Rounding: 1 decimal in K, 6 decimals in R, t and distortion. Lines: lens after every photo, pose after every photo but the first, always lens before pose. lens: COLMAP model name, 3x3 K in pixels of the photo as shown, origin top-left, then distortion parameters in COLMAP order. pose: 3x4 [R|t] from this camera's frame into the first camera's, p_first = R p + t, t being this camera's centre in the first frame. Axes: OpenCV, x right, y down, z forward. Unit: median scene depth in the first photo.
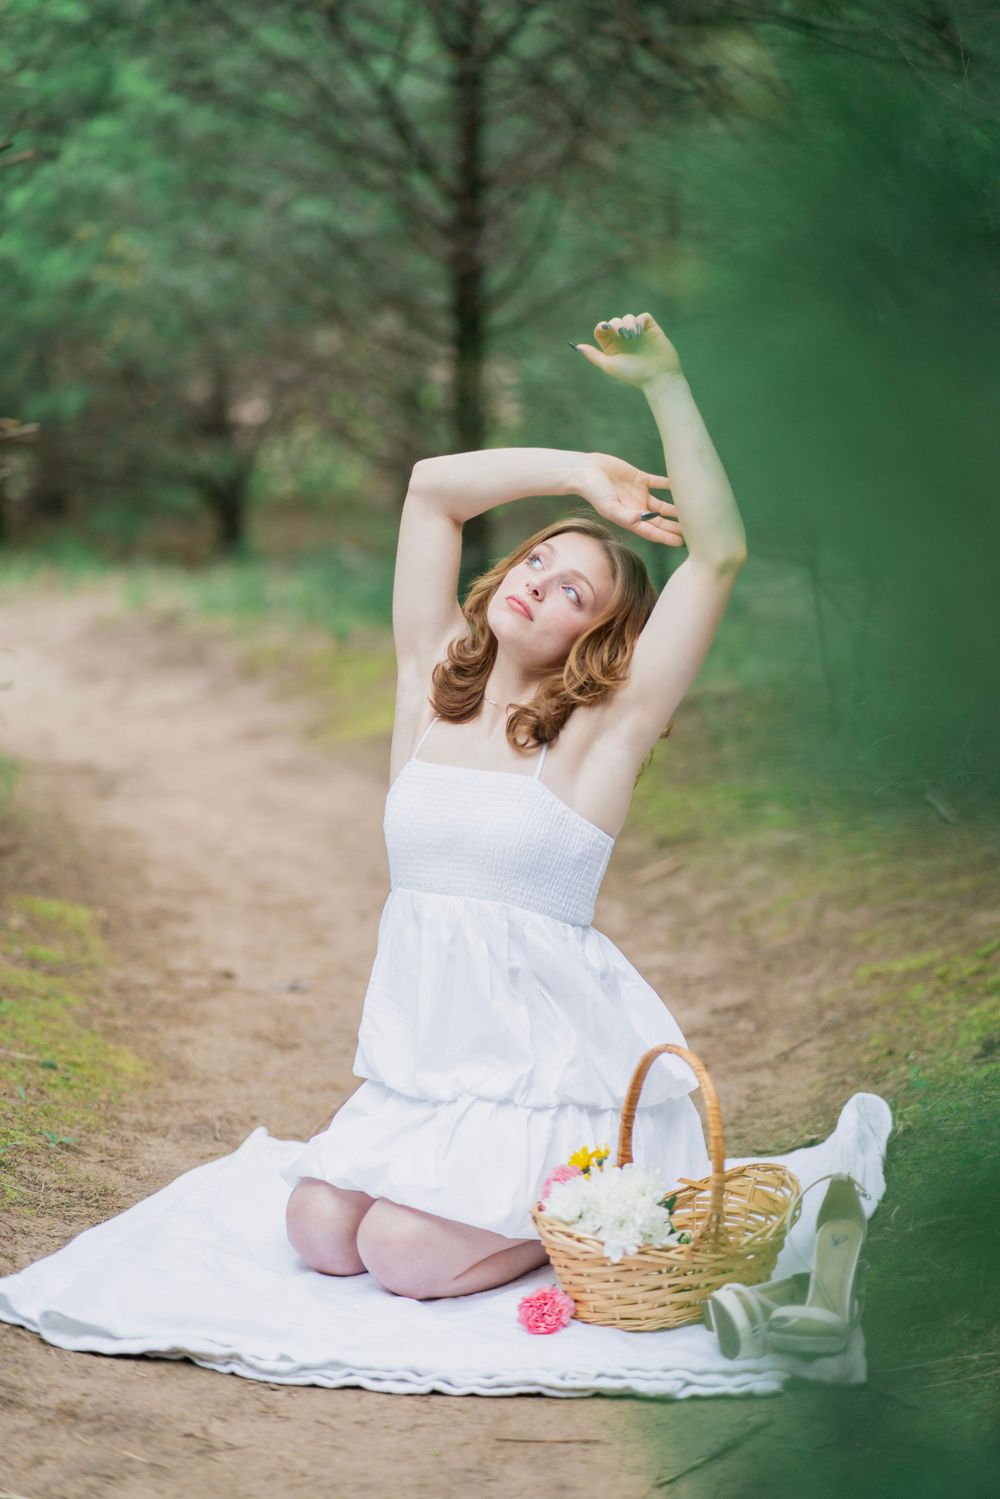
lens RADIAL K [[3618.5, 0, 500.0], [0, 3618.5, 749.5], [0, 0, 1]] dist [-0.034653, 0.186397]
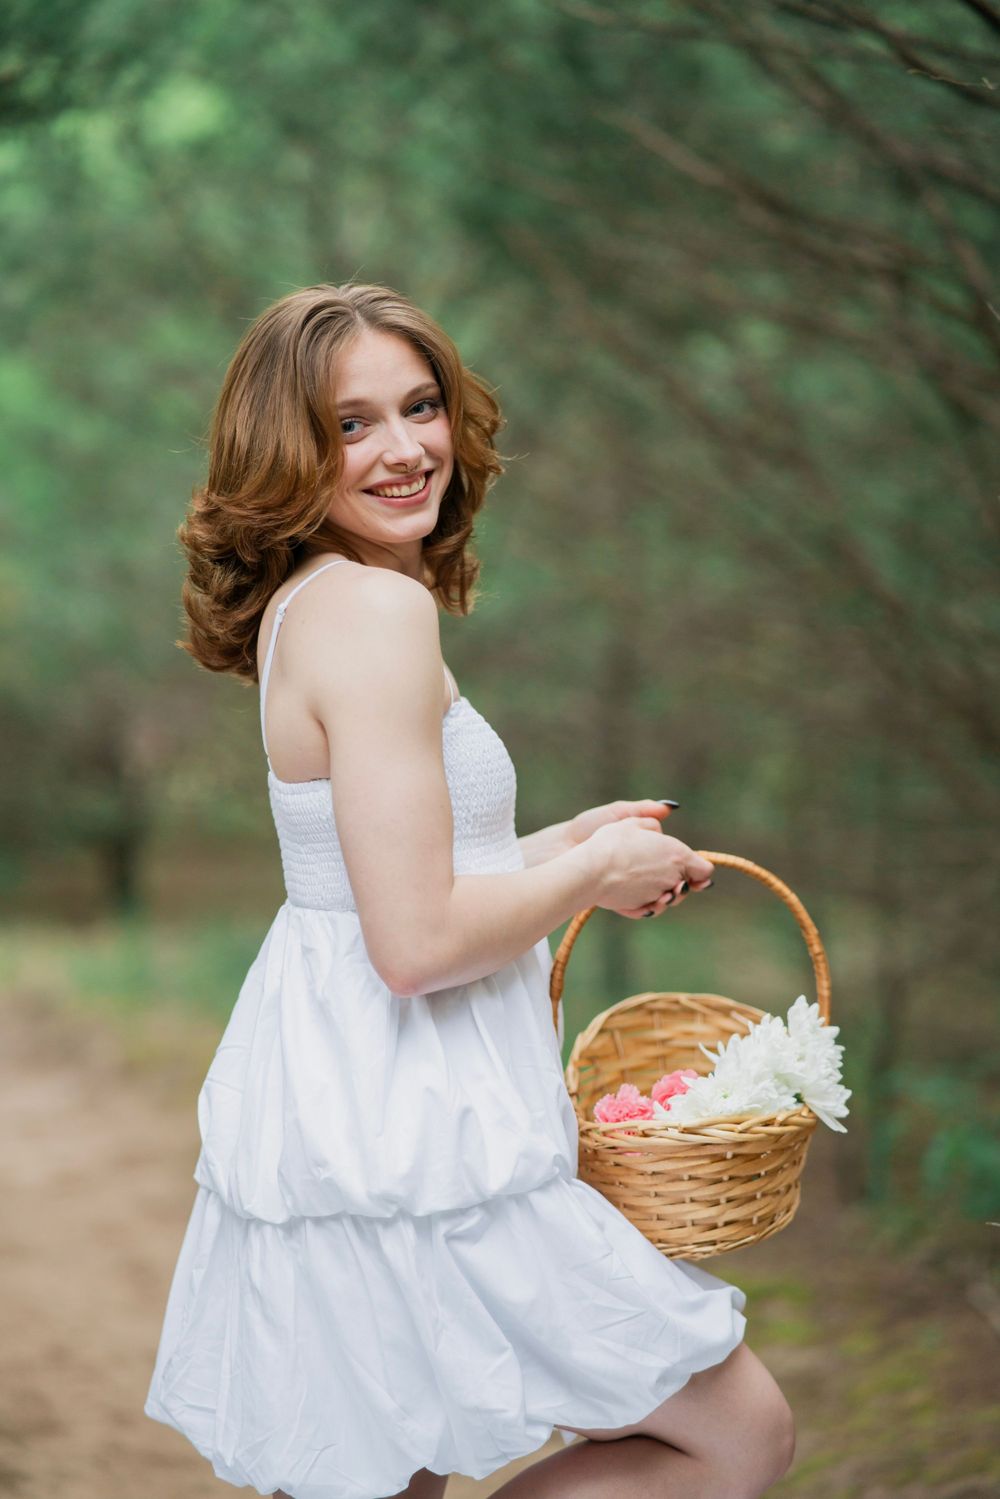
lens RADIAL K [[3618.5, 0, 500.0], [0, 3618.5, 749.5], [0, 0, 1]] dist [-0.034653, 0.186397]
pose [[0.999731, 0.004461, 0.022738, -0.003214], [-0.002550, 0.996516, -0.083367, -0.041915], [-0.023031, 0.083287, 0.996259, 0.229721]]
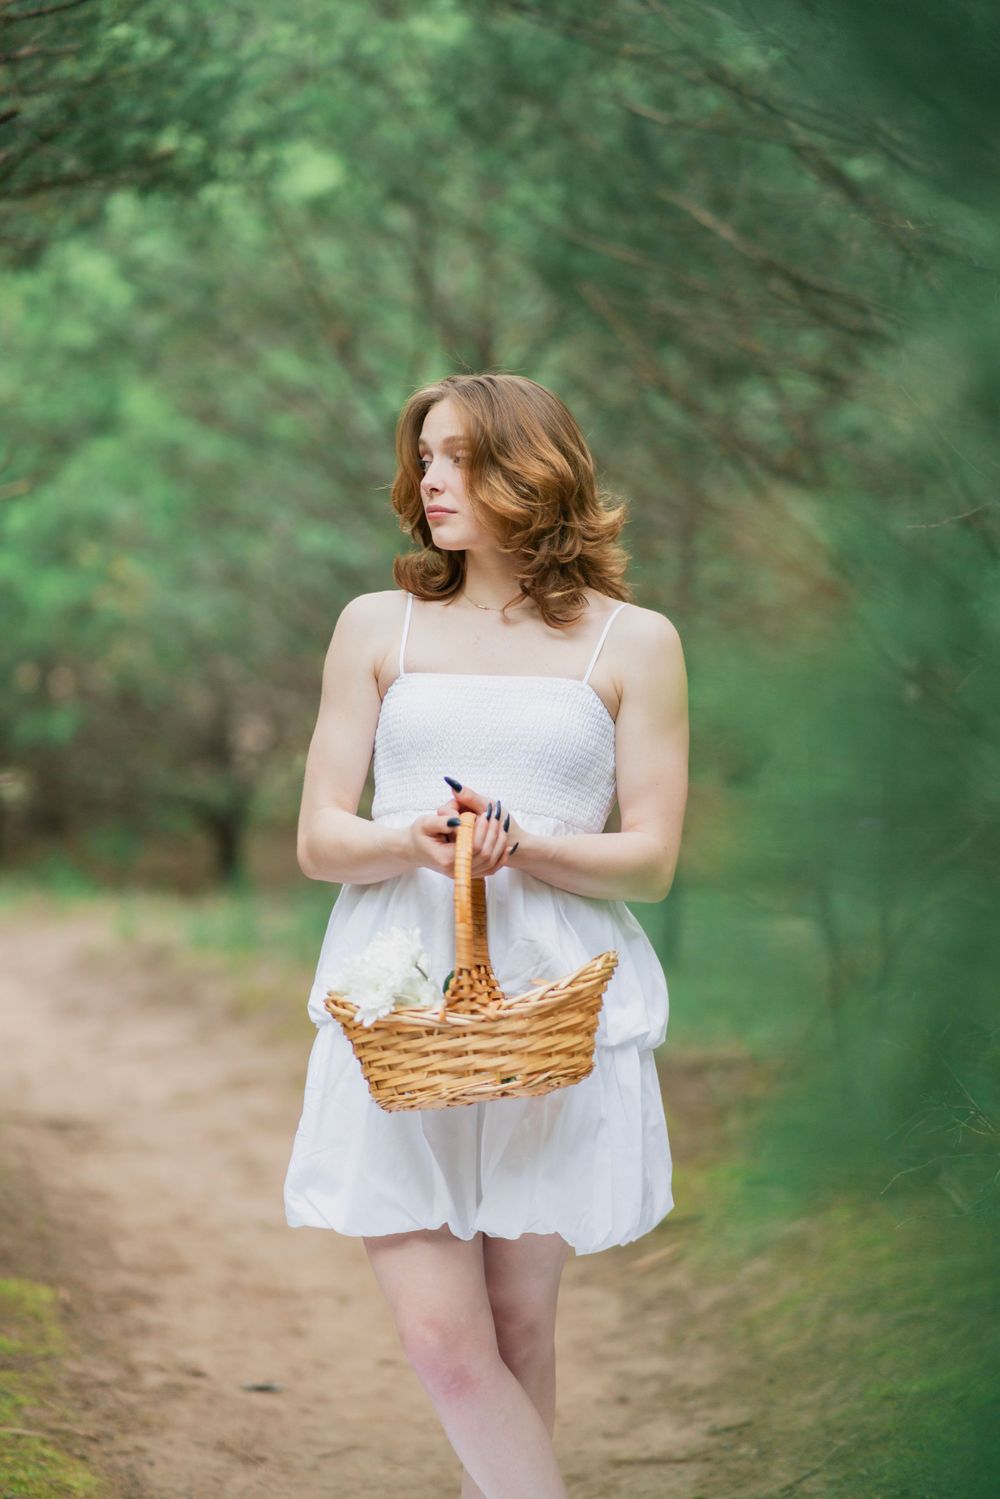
lens RADIAL K [[3618.5, 0, 500.0], [0, 3618.5, 749.5], [0, 0, 1]] dist [-0.034653, 0.186397]
pose [[0.999640, 0.026749, -0.002217, 0.001450], [-0.026841, 0.995996, -0.085279, -0.017877], [-0.000073, 0.085308, 0.996355, 0.050347]]
